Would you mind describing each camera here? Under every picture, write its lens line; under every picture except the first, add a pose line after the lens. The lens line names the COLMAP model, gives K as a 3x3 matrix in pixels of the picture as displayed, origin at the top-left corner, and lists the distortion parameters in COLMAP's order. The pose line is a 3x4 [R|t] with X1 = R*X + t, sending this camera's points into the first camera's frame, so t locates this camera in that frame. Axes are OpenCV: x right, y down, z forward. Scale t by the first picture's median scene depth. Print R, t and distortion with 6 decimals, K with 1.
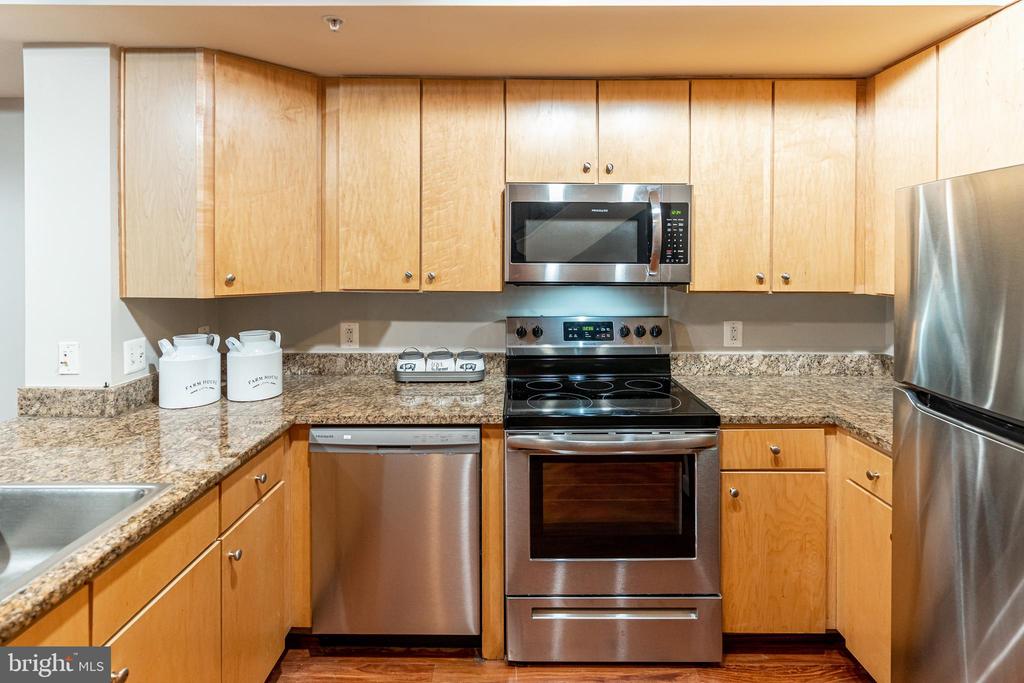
lens RADIAL K [[501.8, 0, 514.9], [0, 501.8, 260.9], [0, 0, 1]] dist [-0.001159, 0.000219]
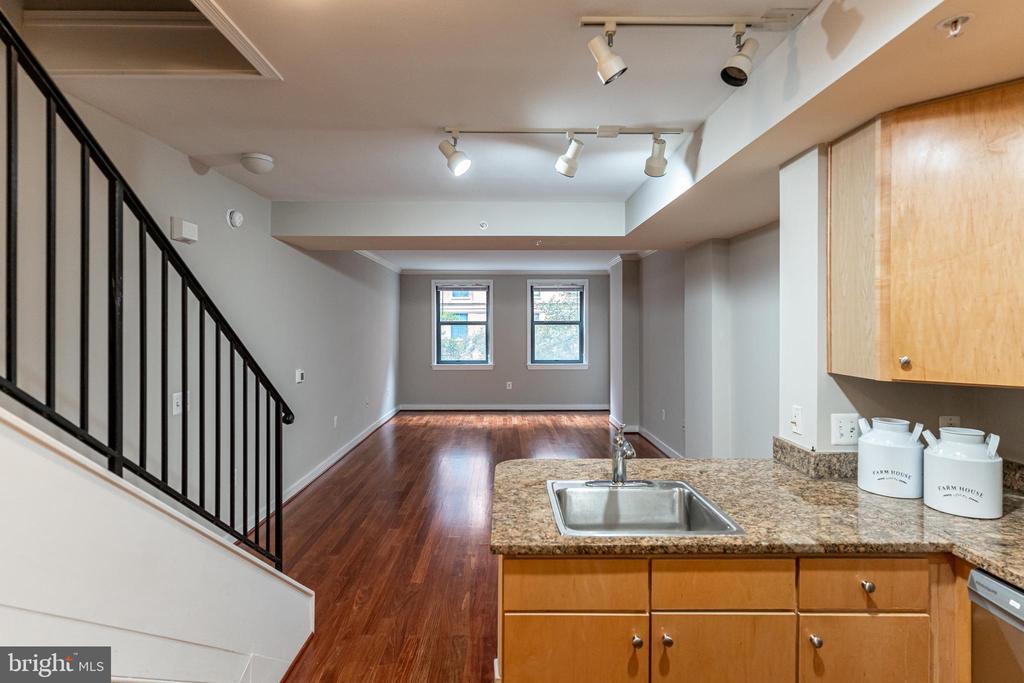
lens RADIAL K [[538.8, 0, 501.0], [0, 538.8, 330.5], [0, 0, 1]] dist [-0.000159, 0.000584]
pose [[0.005198, 0.005147, -0.999973, 0.357326], [-0.006650, 0.999965, 0.005112, -0.018363], [0.999964, 0.006624, 0.005232, 0.267783]]
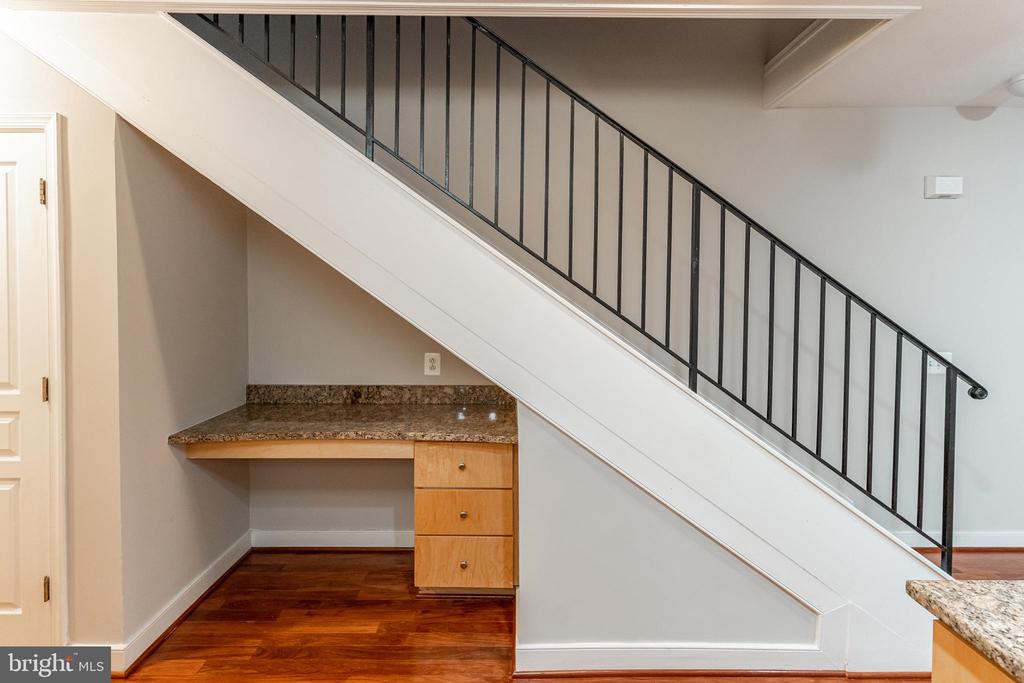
lens RADIAL K [[485.9, 0, 513.3], [0, 485.9, 300.8], [0, 0, 1]] dist [0.000230, 0.000114]
pose [[-0.999967, -0.007240, -0.003640, -0.005070], [-0.007339, 0.999584, 0.027903, -0.002119], [0.003436, 0.027929, -0.999604, 0.736949]]
